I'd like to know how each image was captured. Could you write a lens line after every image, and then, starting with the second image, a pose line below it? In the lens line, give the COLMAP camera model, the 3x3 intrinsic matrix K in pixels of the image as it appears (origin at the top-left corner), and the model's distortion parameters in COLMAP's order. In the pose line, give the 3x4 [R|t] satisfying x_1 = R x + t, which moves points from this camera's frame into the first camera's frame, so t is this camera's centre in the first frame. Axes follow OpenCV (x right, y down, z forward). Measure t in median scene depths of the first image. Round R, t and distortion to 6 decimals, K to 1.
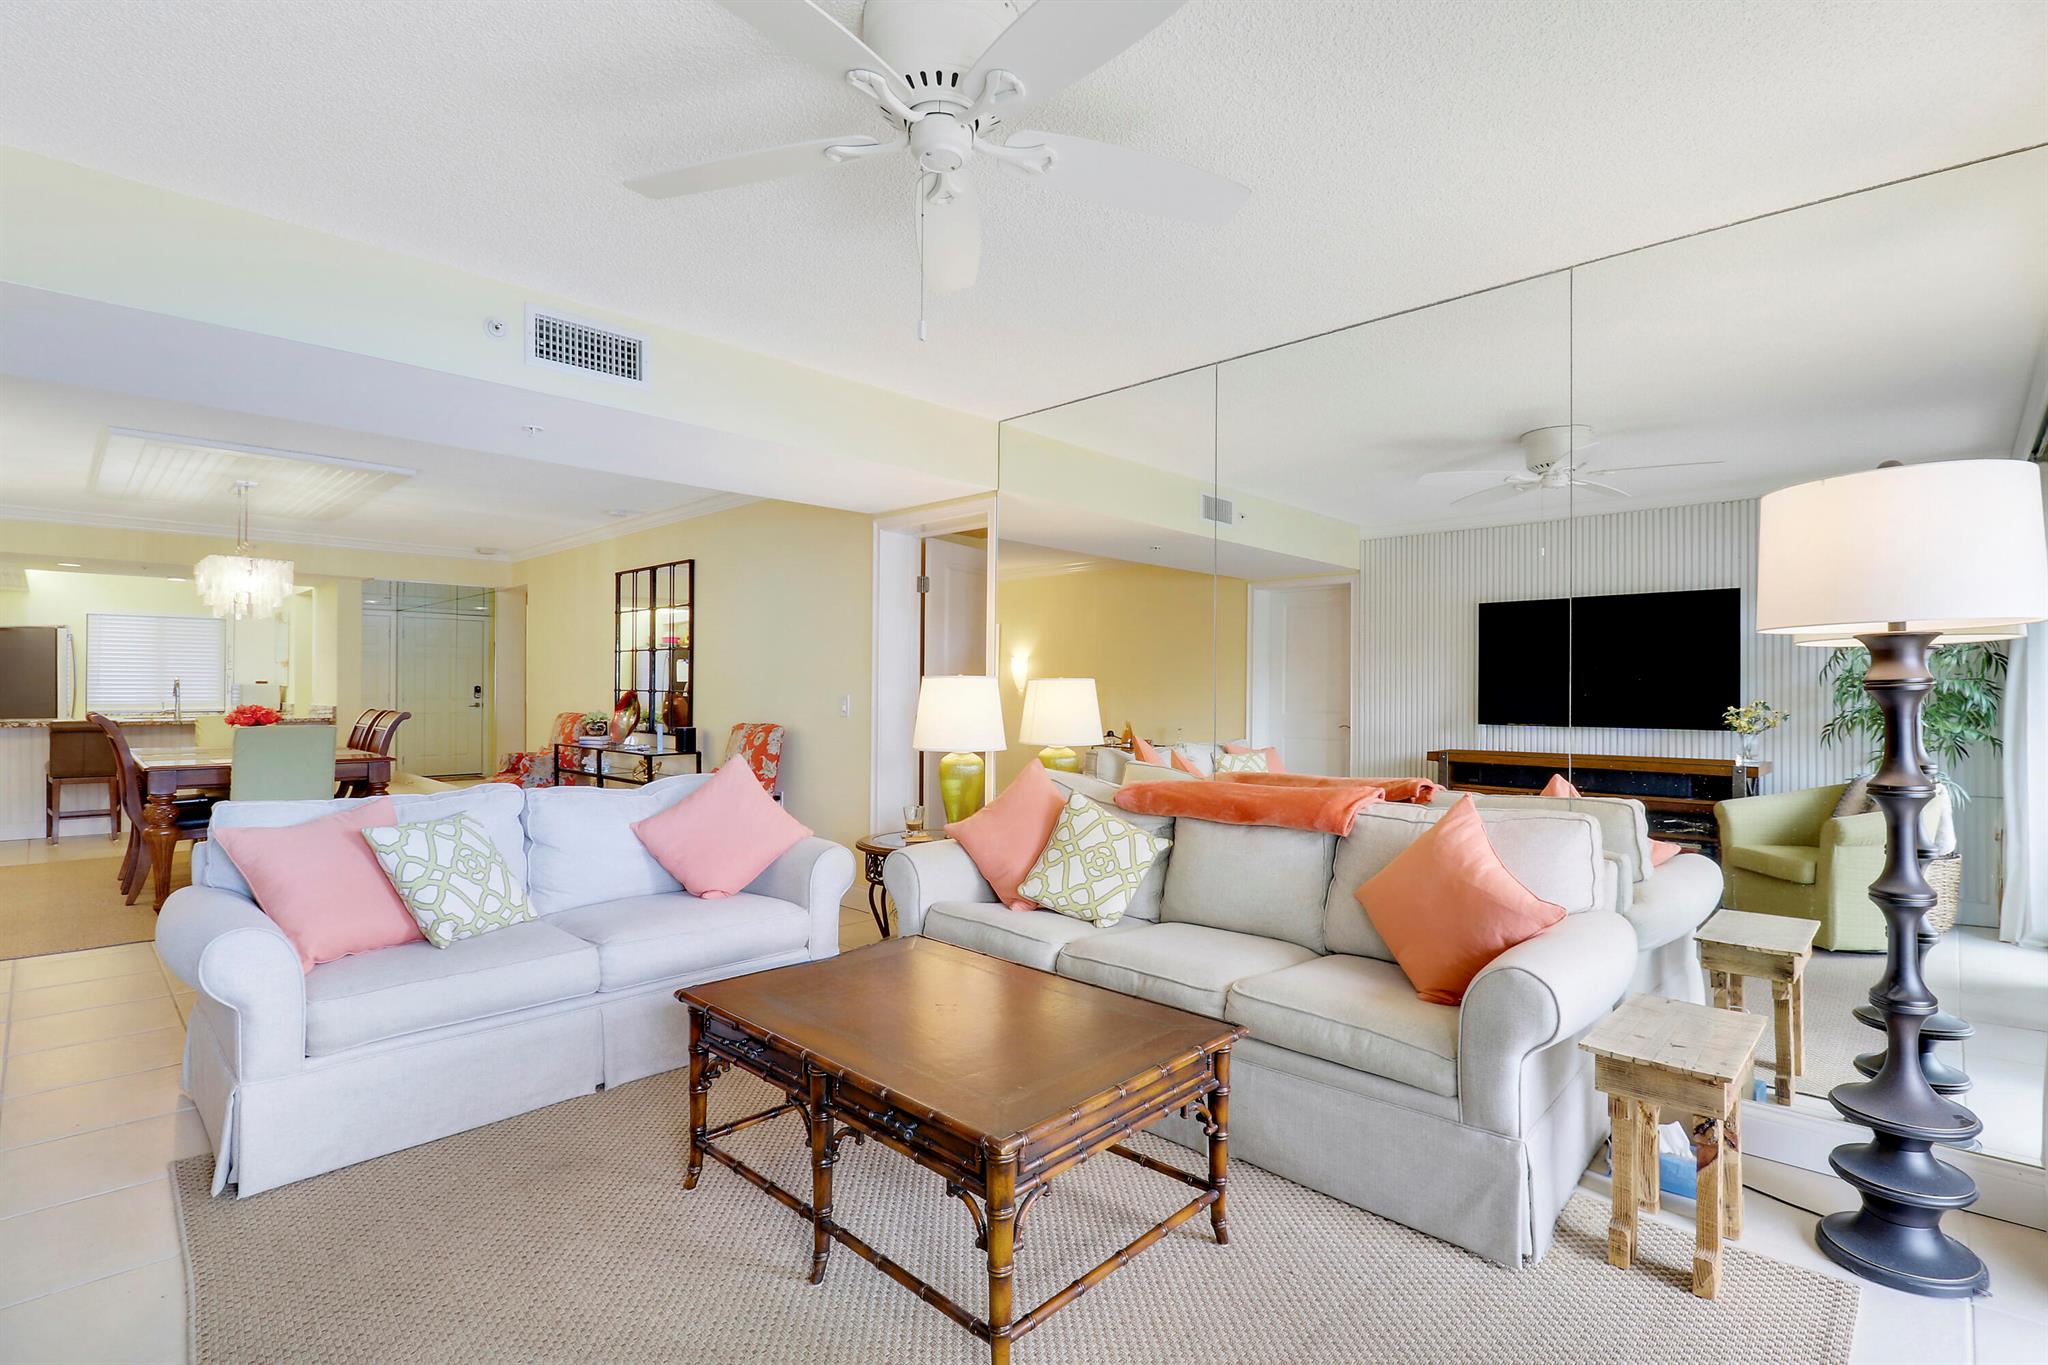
lens RADIAL K [[949.3, 0, 1022.8], [0, 949.3, 683.3], [0, 0, 1]] dist [-0.010299, 0.000058]
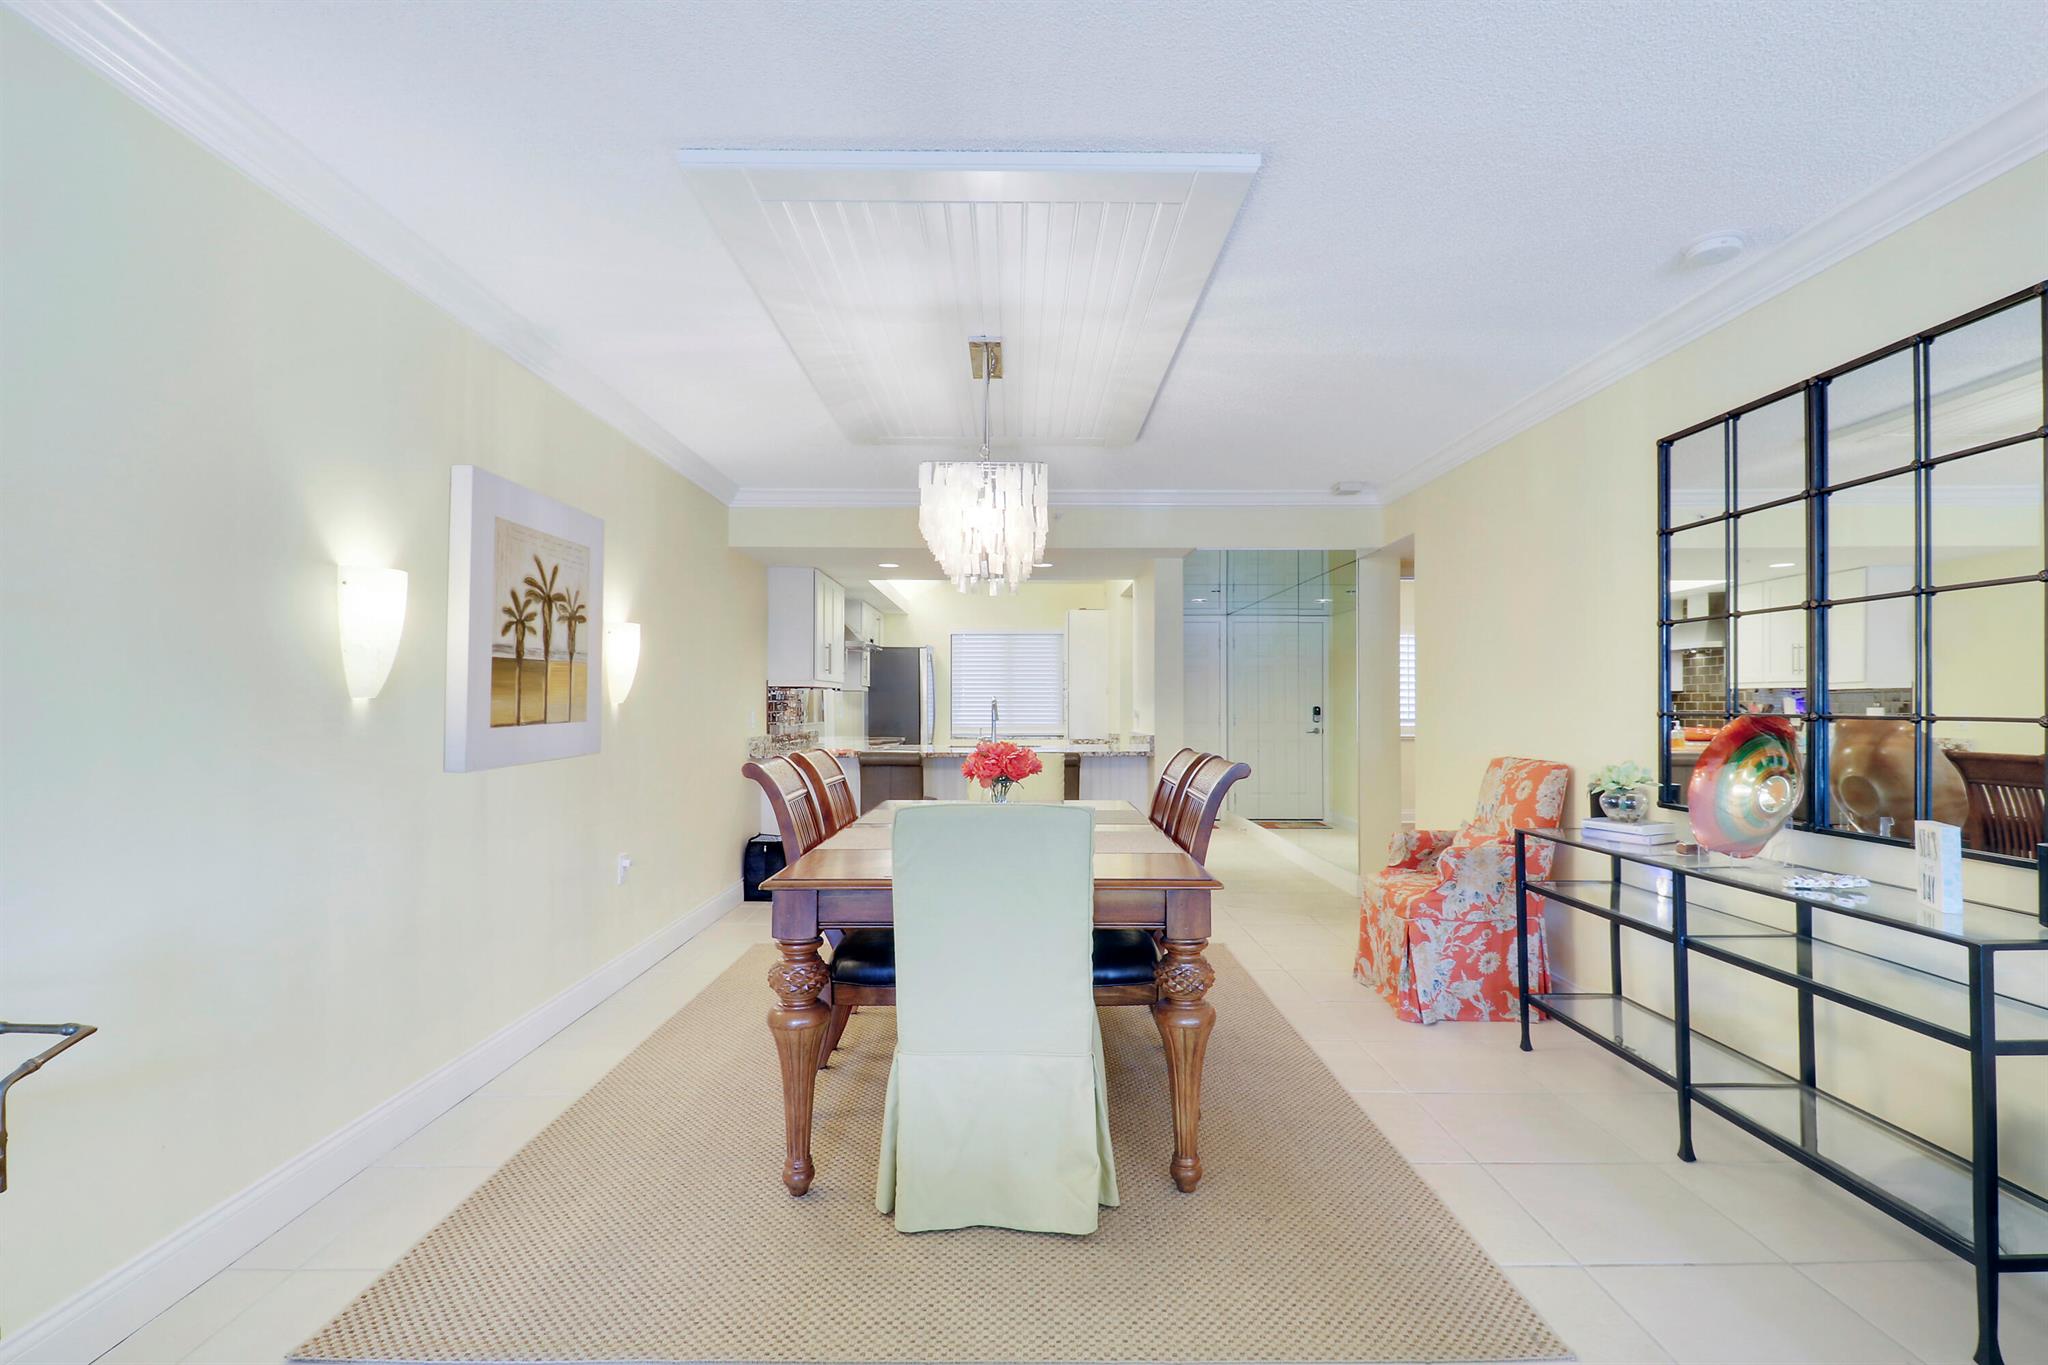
lens RADIAL K [[949.3, 0, 1022.4], [0, 949.3, 690.5], [0, 0, 1]] dist [-0.010299, 0.000058]
pose [[0.698435, -0.016893, -0.715474, -0.331873], [0.007066, 0.999835, -0.016710, 0.002011], [0.715639, 0.006615, 0.698439, 0.502496]]
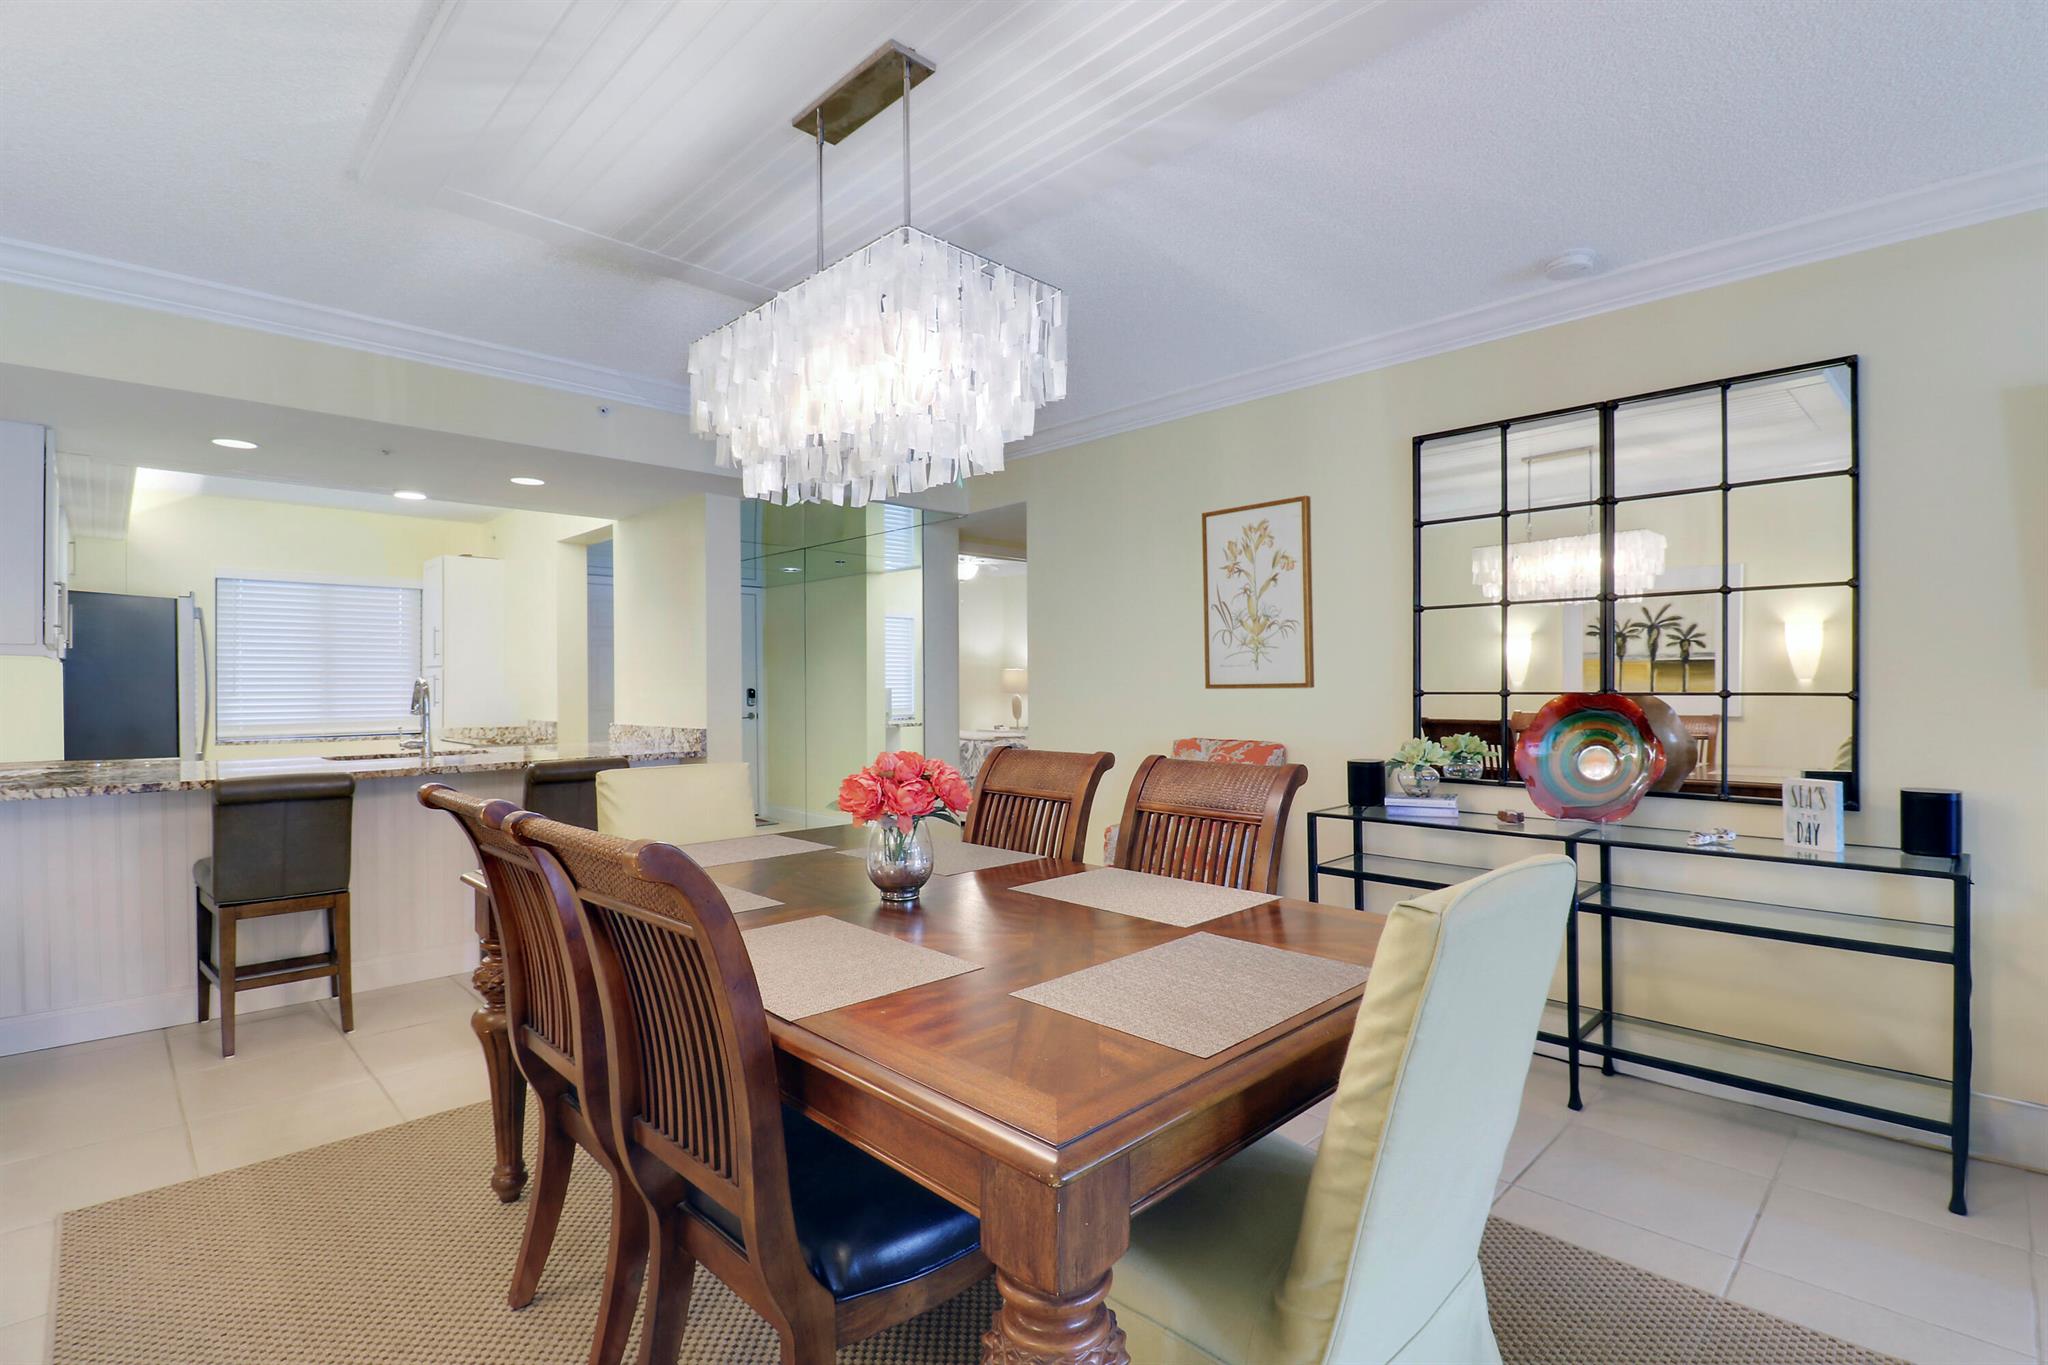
lens RADIAL K [[949.3, 0, 1033.1], [0, 949.3, 676.4], [0, 0, 1]] dist [-0.010299, 0.000058]
pose [[0.999645, -0.009636, -0.024825, -0.614467], [0.009489, 0.999937, -0.005998, 0.000365], [0.024881, 0.005760, 0.999674, 0.544459]]
